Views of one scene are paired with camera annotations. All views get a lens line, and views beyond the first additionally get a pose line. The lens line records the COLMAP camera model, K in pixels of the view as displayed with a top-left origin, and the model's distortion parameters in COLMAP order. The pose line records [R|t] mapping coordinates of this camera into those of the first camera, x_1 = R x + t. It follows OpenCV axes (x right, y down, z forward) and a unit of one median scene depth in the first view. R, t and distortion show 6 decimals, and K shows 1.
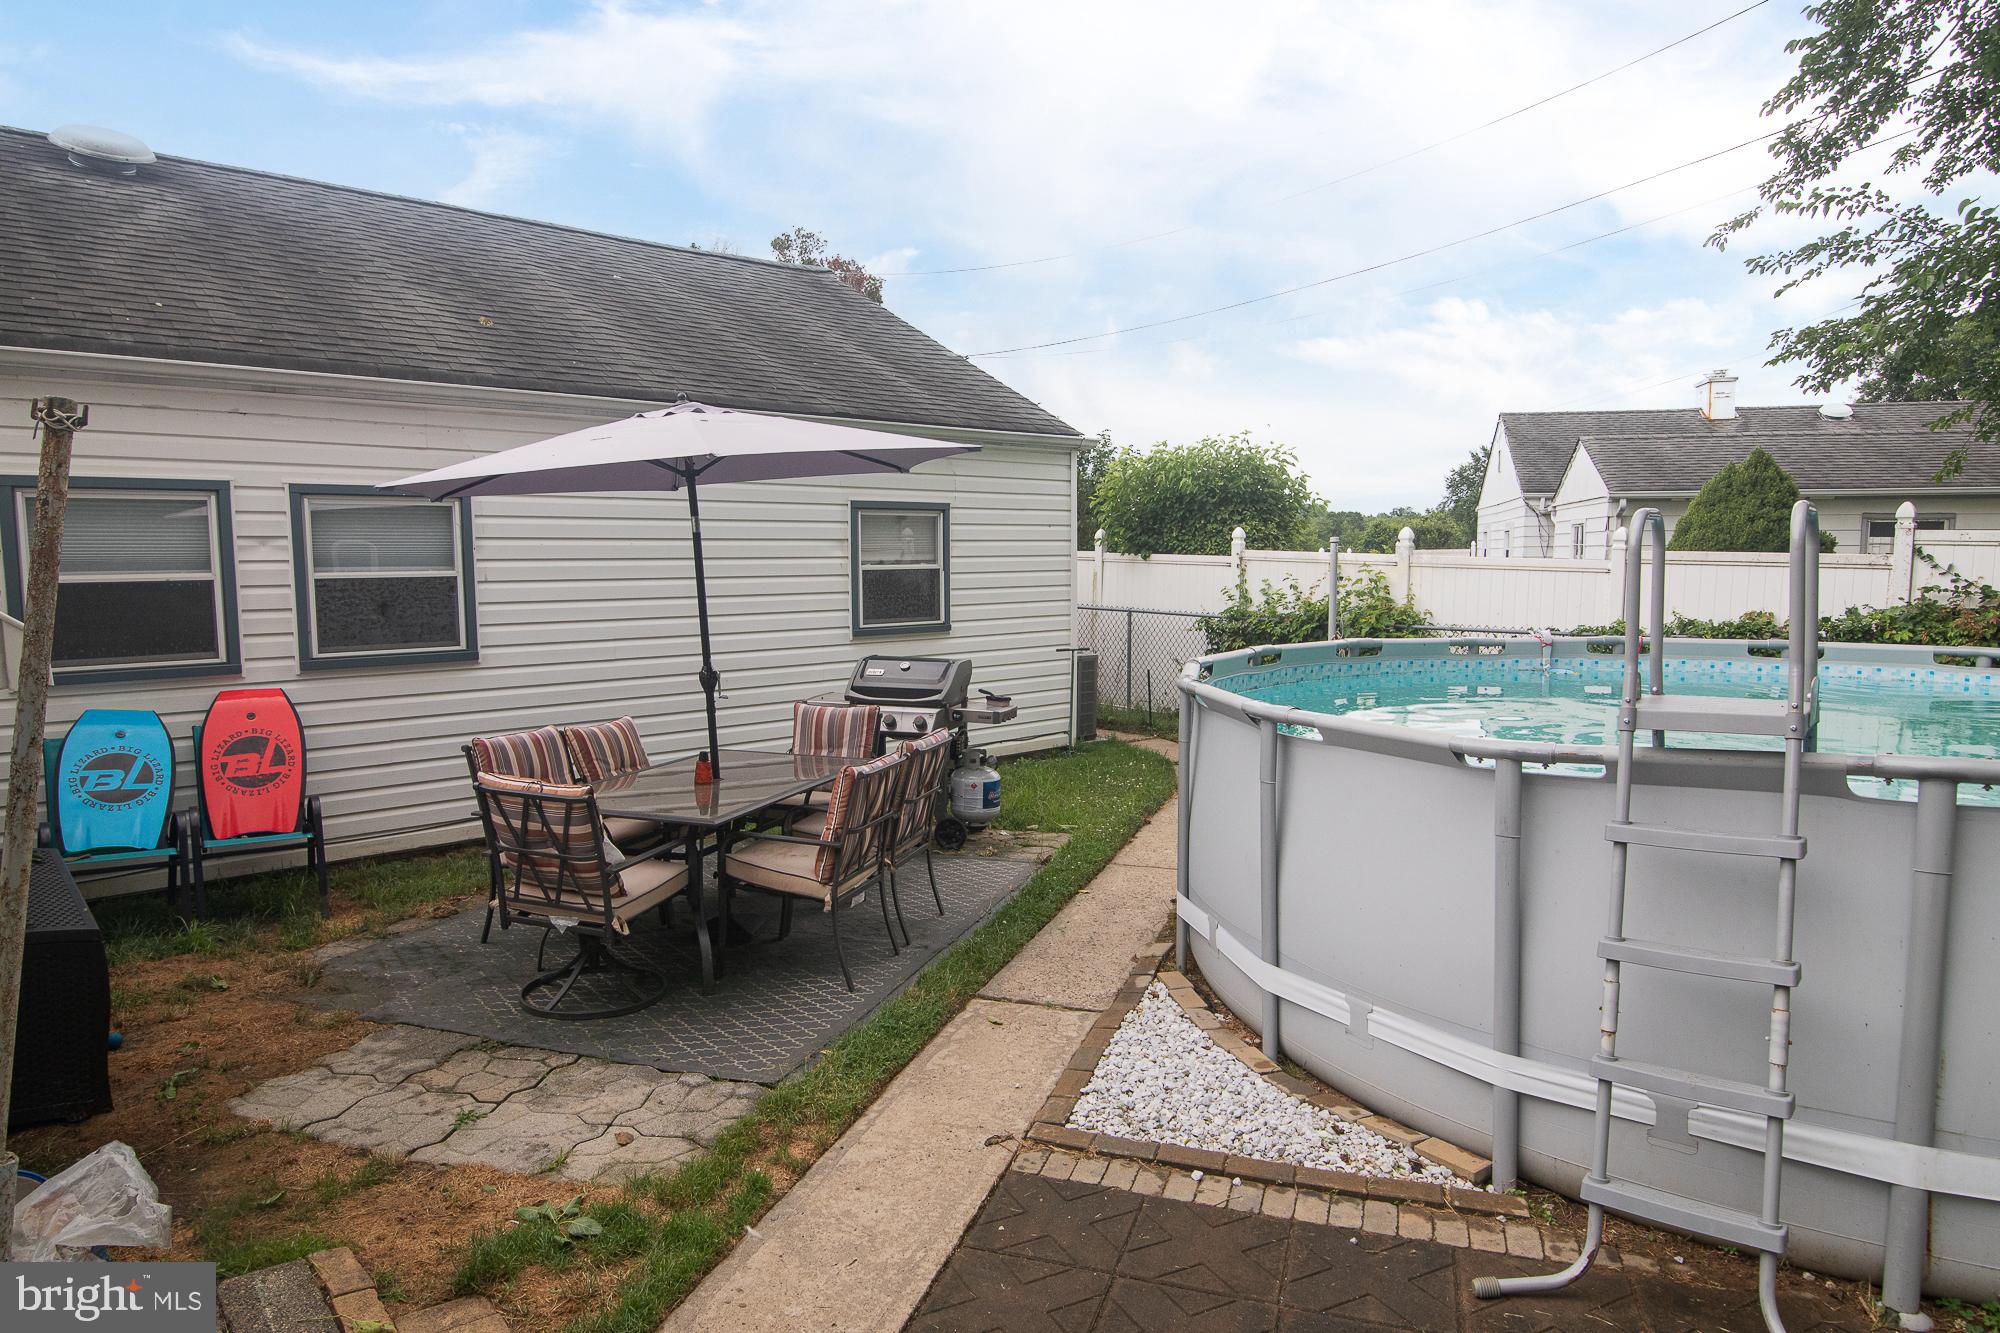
lens RADIAL K [[1215.4, 0, 1000.0], [0, 1215.4, 666.5], [0, 0, 1]] dist [-0.006715, -0.001088]
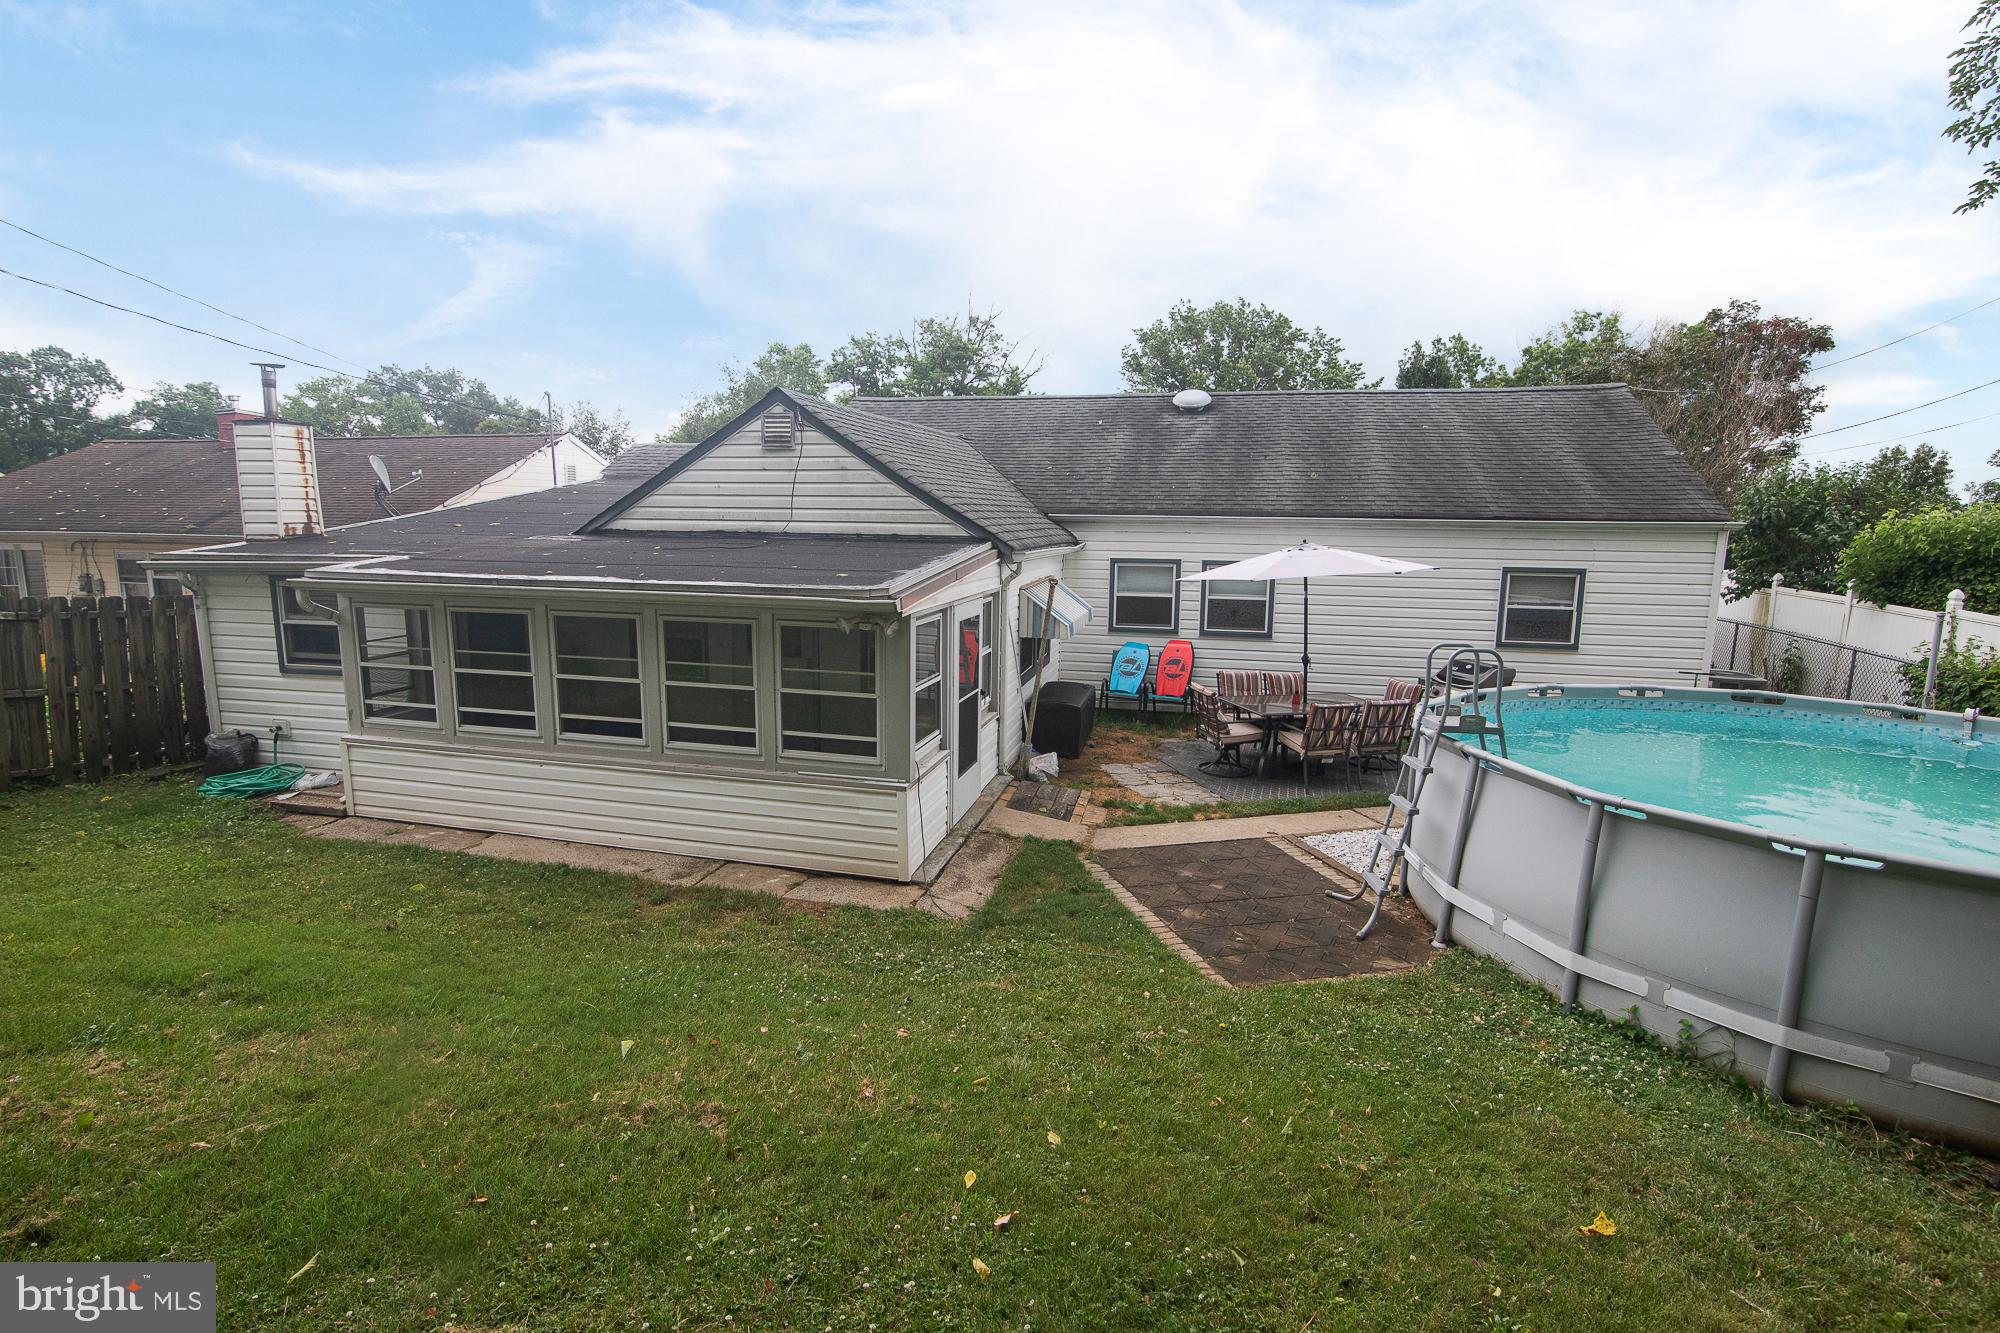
lens RADIAL K [[944.4, 0, 982.4], [0, 944.4, 662.7], [0, 0, 1]] dist [-0.015365, -0.000254]
pose [[0.557759, 0.134128, -0.819094, 0.832614], [-0.092167, 0.990762, 0.099479, -0.099680], [0.824870, 0.020008, 0.564968, -0.497552]]
